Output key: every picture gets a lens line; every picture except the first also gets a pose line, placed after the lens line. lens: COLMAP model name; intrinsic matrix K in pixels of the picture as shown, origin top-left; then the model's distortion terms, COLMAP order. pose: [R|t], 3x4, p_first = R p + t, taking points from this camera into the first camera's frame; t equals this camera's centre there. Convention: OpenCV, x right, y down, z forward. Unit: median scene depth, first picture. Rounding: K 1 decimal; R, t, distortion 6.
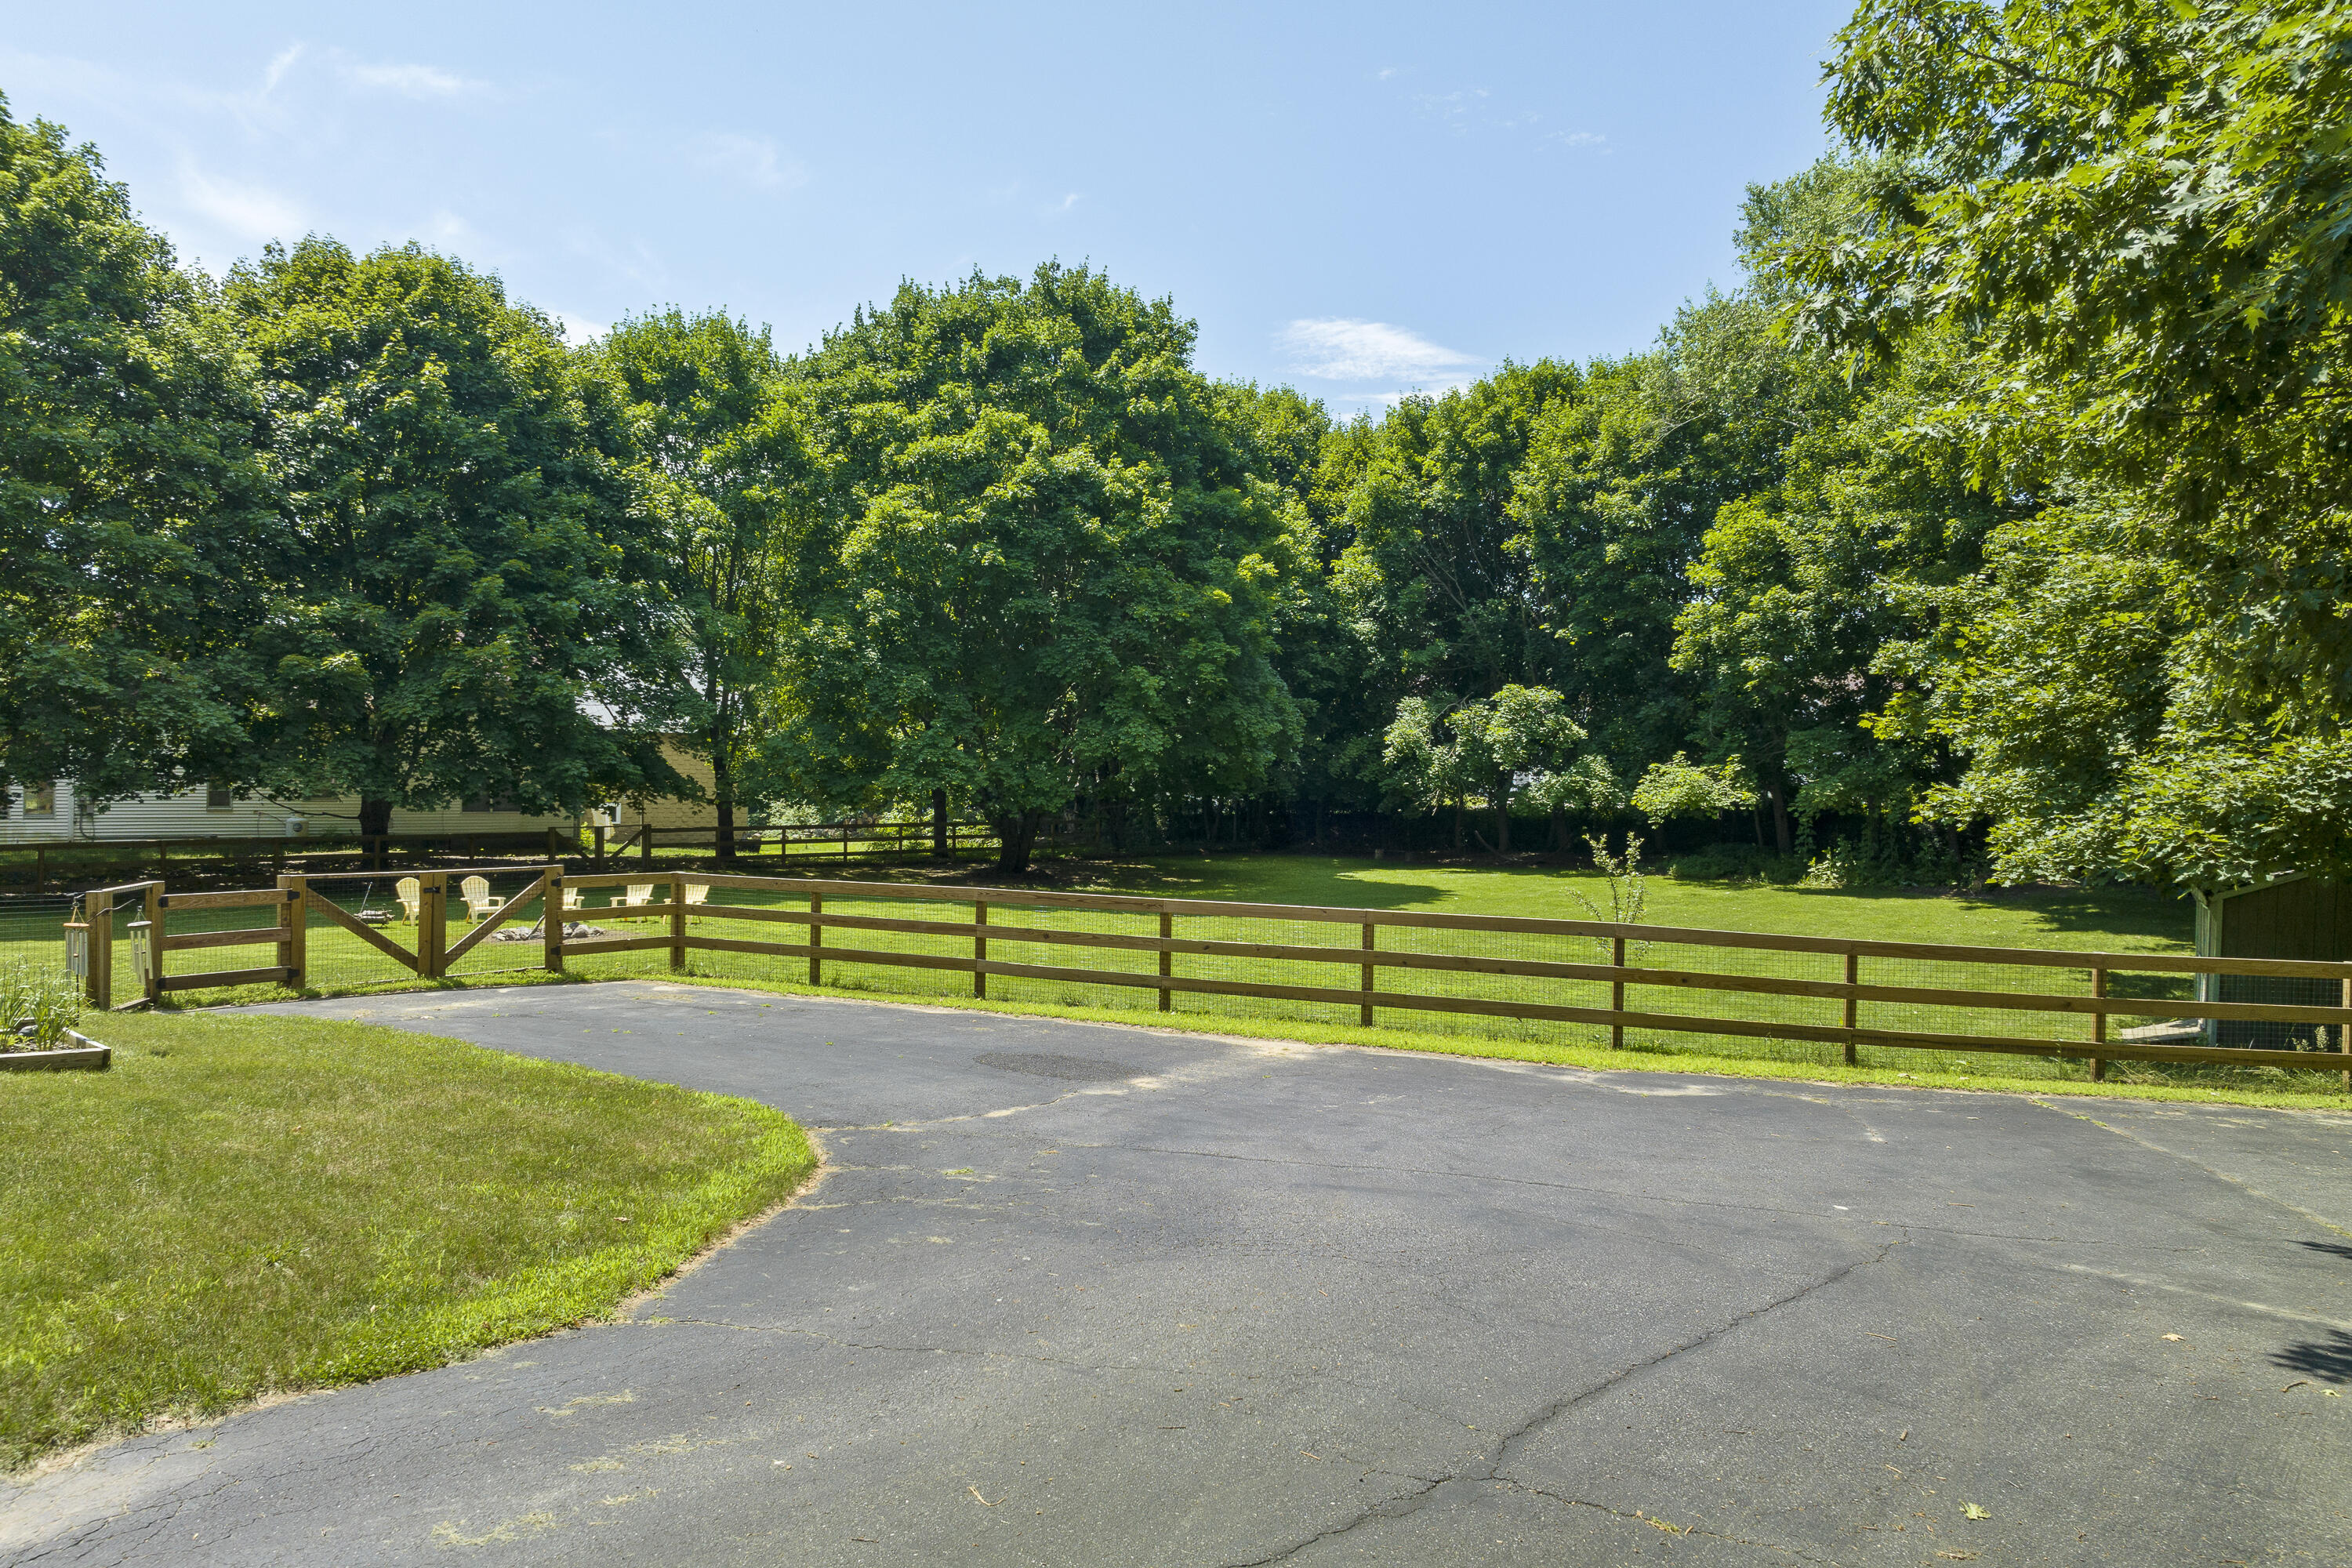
lens RADIAL K [[1623.8, 0, 1154.9], [0, 1623.8, 799.0], [0, 0, 1]] dist [0.003053, -0.019674]
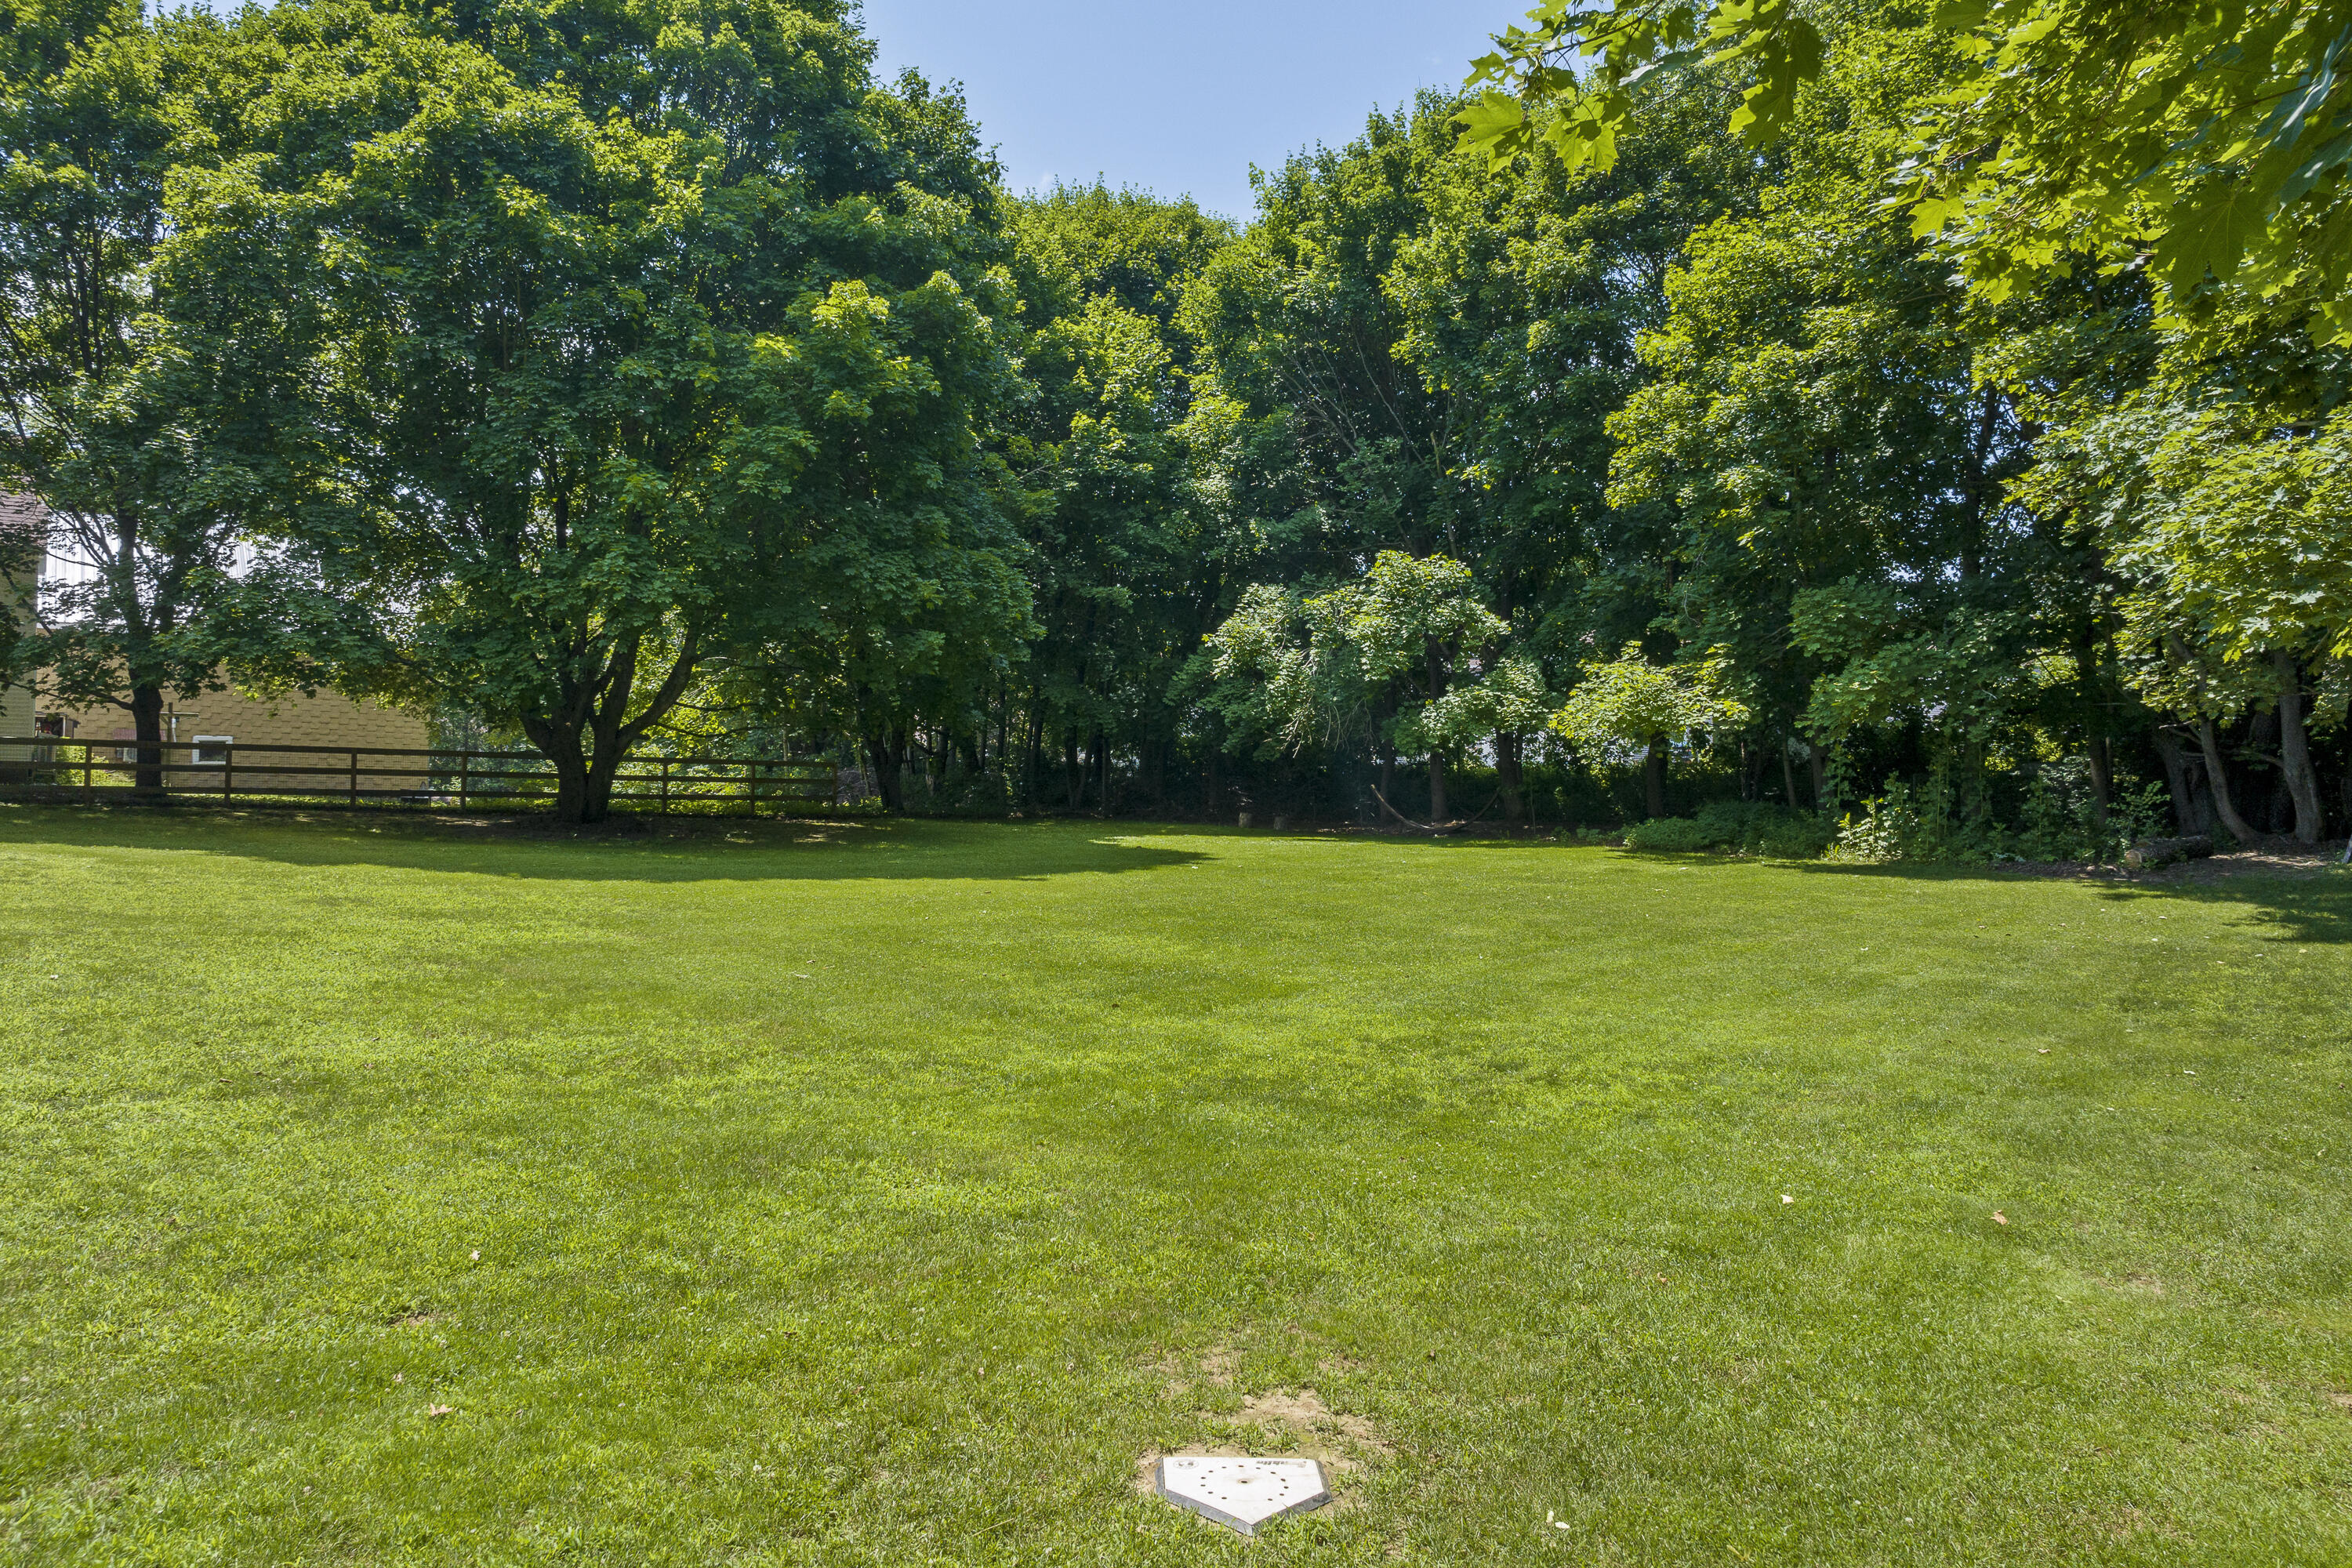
lens RADIAL K [[1623.8, 0, 1198.0], [0, 1623.8, 764.3], [0, 0, 1]] dist [0.003053, -0.019674]
pose [[0.998130, 0.007333, -0.060678, 0.189783], [-0.008698, 0.999714, -0.022266, 0.030795], [0.060498, 0.022752, 0.997909, 0.365195]]
